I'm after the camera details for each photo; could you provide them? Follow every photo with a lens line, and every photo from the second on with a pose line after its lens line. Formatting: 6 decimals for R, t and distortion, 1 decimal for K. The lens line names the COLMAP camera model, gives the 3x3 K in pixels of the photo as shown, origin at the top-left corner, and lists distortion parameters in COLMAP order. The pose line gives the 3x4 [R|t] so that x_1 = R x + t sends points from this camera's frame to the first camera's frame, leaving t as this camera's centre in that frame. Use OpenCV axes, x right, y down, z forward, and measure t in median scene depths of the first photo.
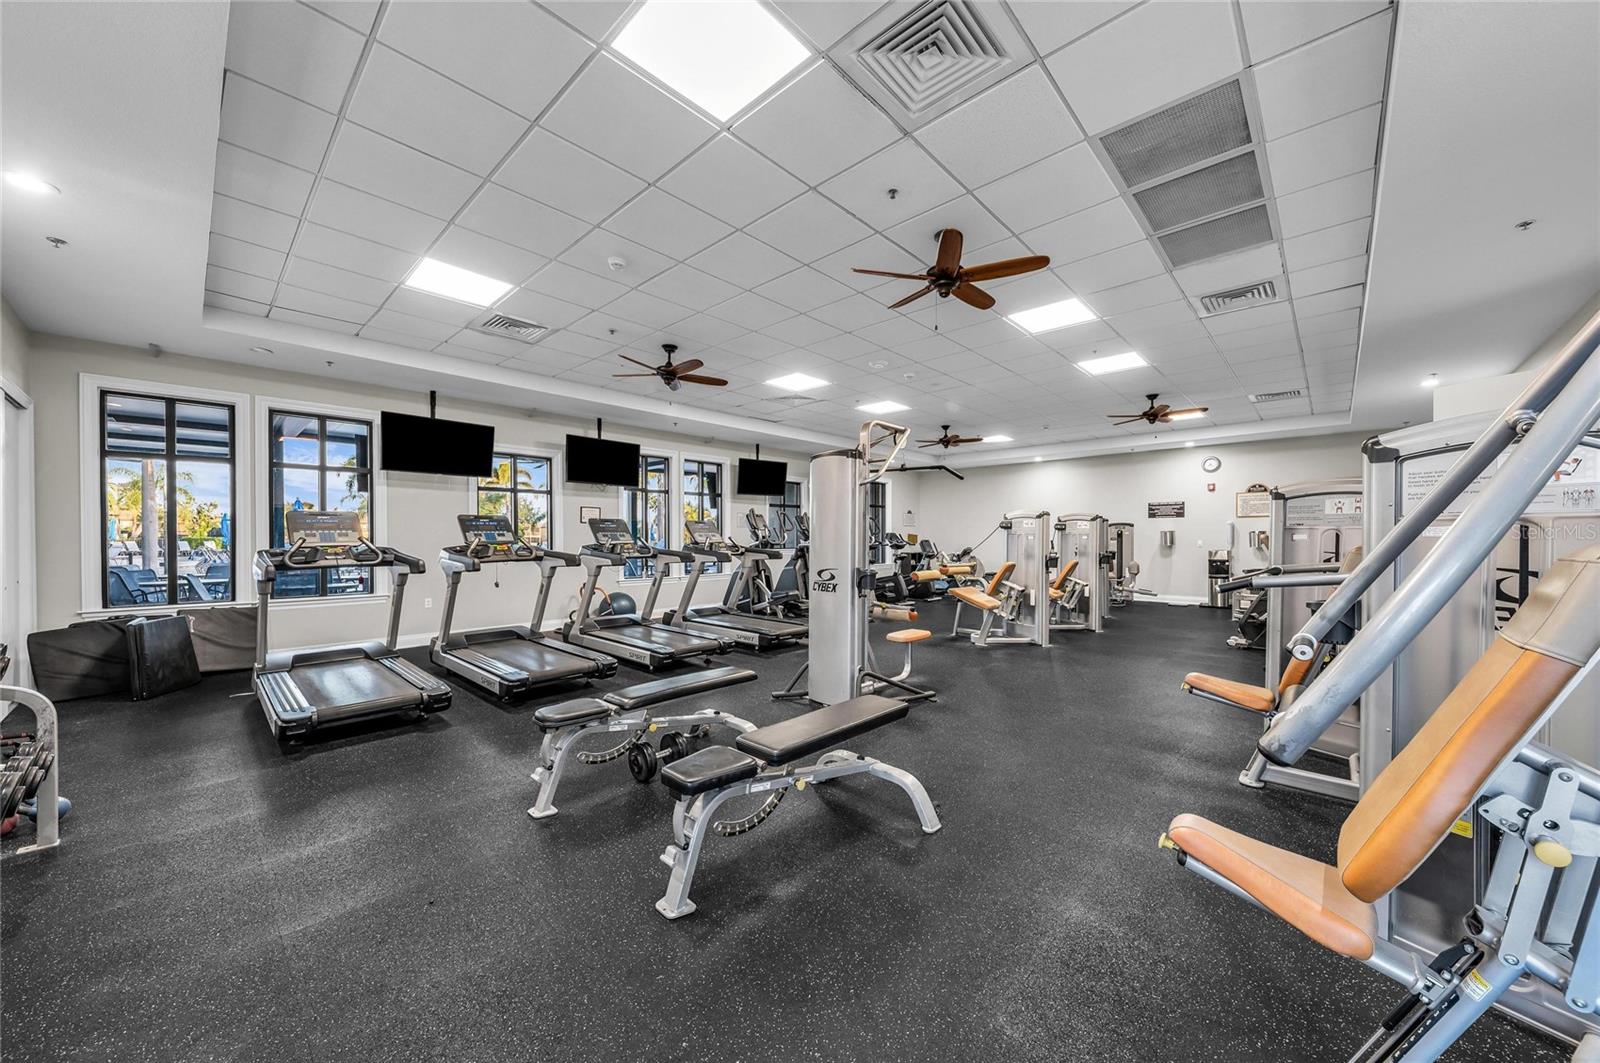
lens RADIAL K [[569.7, 0, 807.6], [0, 569.7, 535.6], [0, 0, 1]] dist [-0.009937, 0.000144]
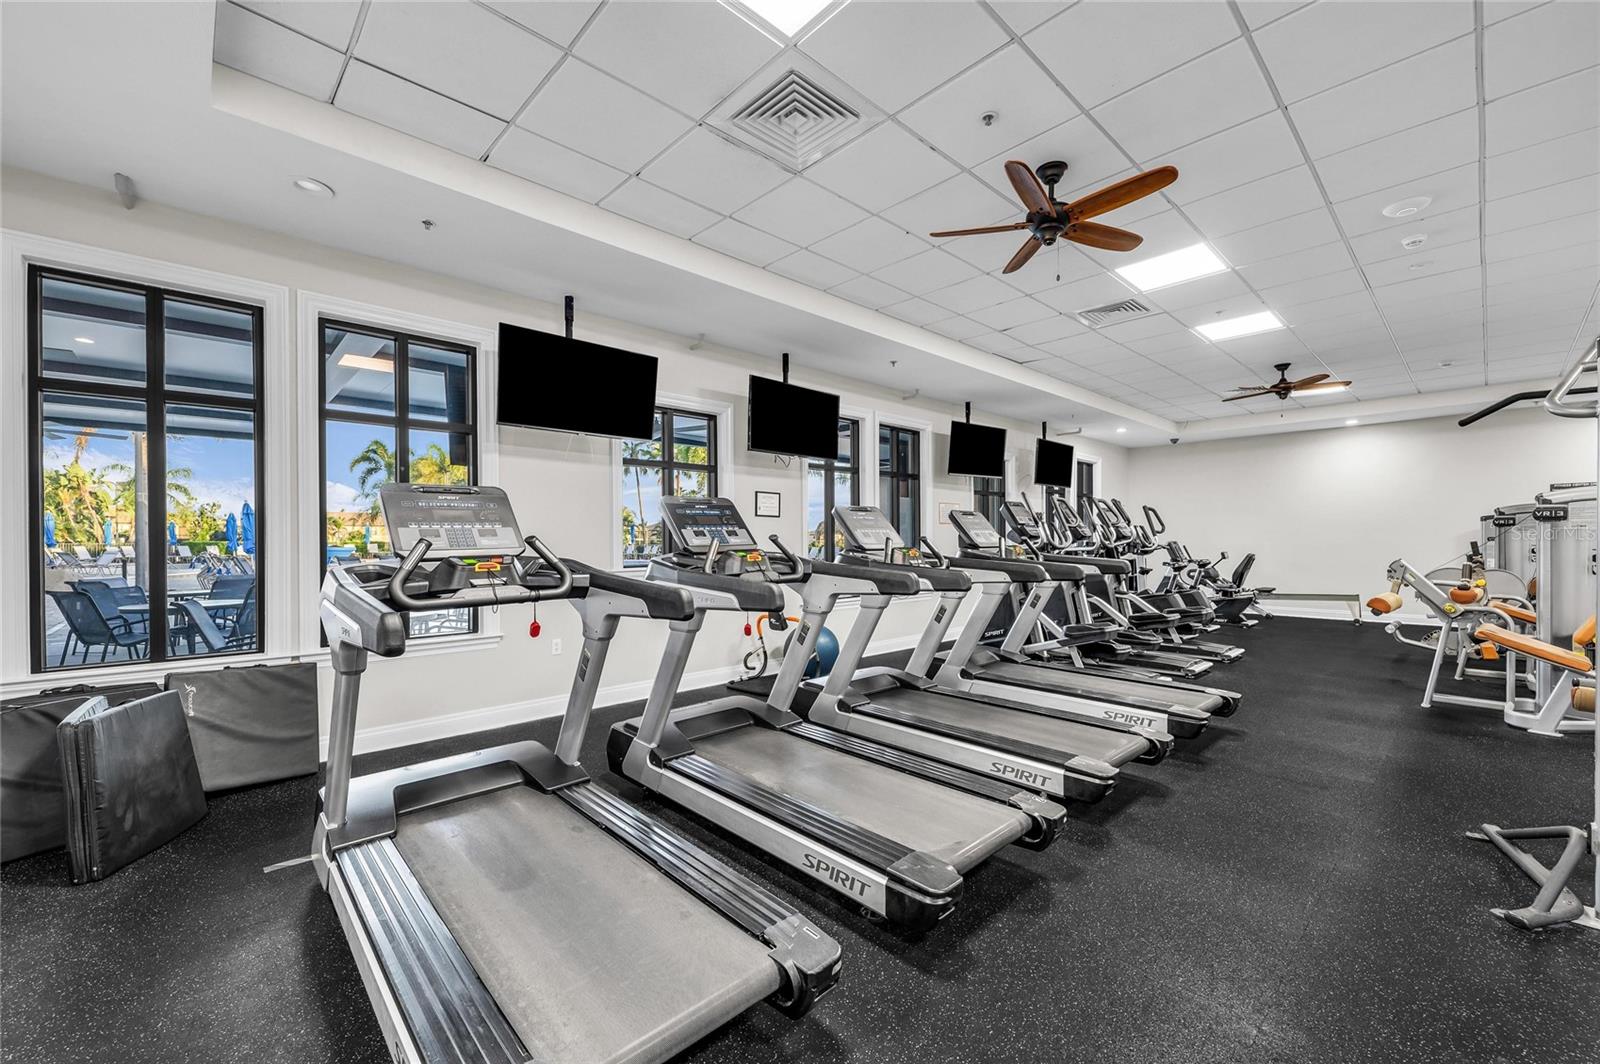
lens RADIAL K [[645.7, 0, 794.1], [0, 645.7, 536.8], [0, 0, 1]] dist [-0.001700, -0.000502]
pose [[0.996812, -0.002962, -0.079730, -0.367125], [0.002793, 0.999994, -0.002226, 0.003067], [0.079737, 0.001997, 0.996814, 0.337690]]
